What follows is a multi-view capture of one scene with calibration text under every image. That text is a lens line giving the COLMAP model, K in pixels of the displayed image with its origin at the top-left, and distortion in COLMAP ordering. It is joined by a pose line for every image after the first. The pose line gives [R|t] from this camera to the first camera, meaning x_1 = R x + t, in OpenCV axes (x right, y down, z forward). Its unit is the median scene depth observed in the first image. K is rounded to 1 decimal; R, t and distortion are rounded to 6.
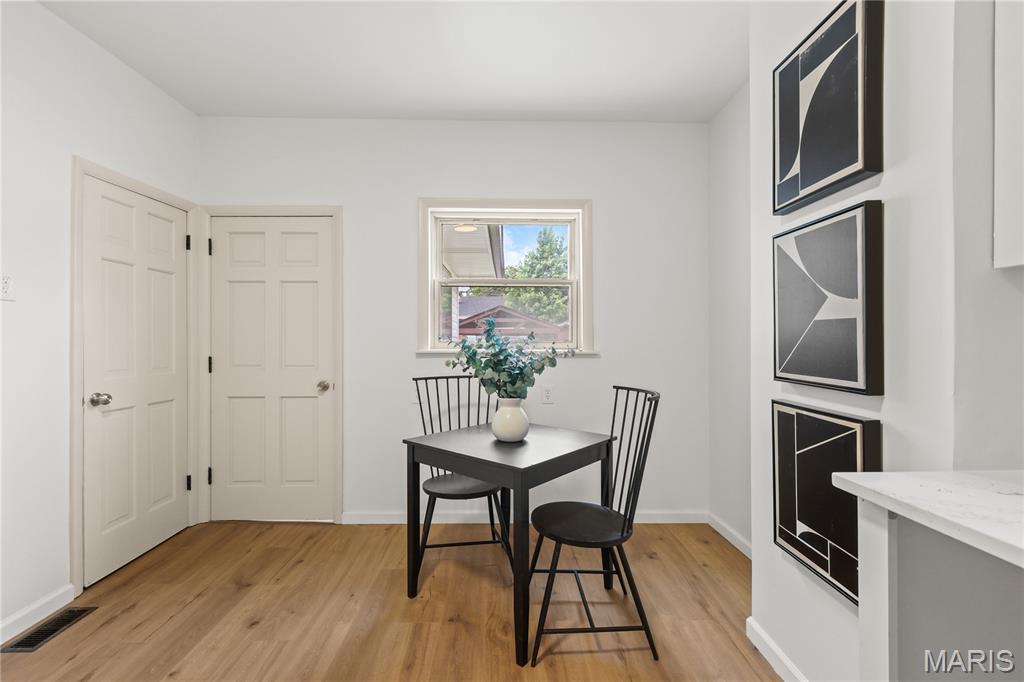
lens RADIAL K [[448.0, 0, 505.0], [0, 448.0, 340.4], [0, 0, 1]] dist [0.002678, -0.000150]
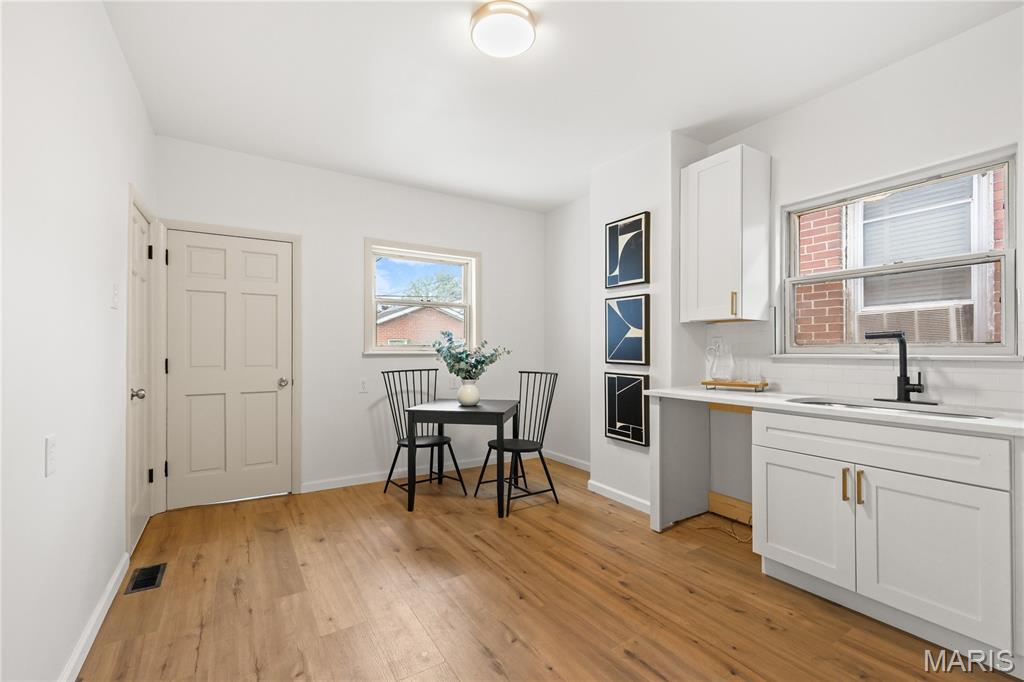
lens RADIAL K [[448.0, 0, 508.6], [0, 448.0, 344.7], [0, 0, 1]] dist [0.002678, -0.000150]
pose [[0.860572, 0.006515, 0.509288, -0.982120], [-0.003548, 0.999971, -0.006797, 0.013256], [-0.509317, 0.004042, 0.860570, -0.692124]]
